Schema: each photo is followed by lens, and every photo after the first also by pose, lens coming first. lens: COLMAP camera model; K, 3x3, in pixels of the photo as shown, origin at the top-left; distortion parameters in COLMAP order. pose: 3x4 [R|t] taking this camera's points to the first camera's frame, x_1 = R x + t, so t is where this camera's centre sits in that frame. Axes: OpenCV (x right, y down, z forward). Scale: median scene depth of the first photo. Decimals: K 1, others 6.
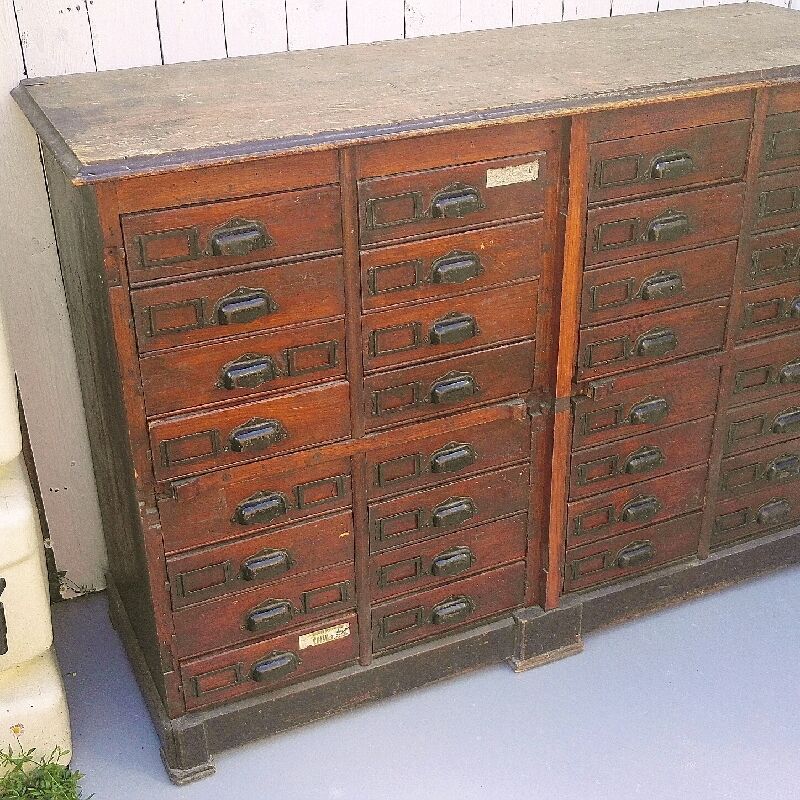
lens RADIAL K [[1142.3, 0, 400.0], [0, 1142.3, 400.0], [0, 0, 1]] dist [0.000007, -0.088327]
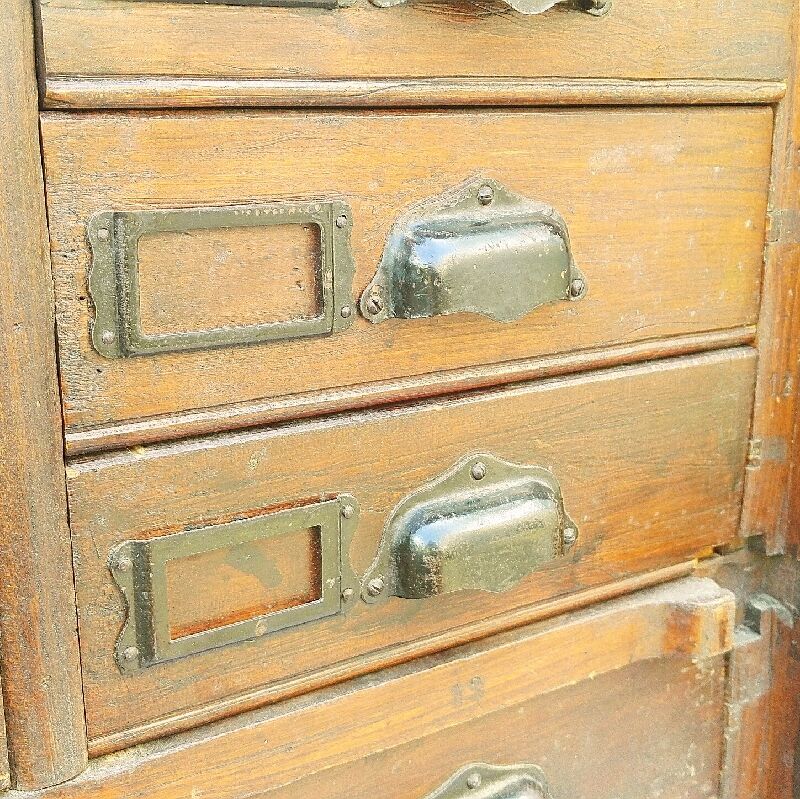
lens RADIAL K [[1142.3, 0, 400.0], [0, 1142.3, 399.5], [0, 0, 1]] dist [0.000007, -0.088327]
pose [[0.990277, -0.020761, 0.137549, -0.001972], [0.052631, 0.971215, -0.232318, 0.017377], [-0.128766, 0.237299, 0.962865, 0.768449]]
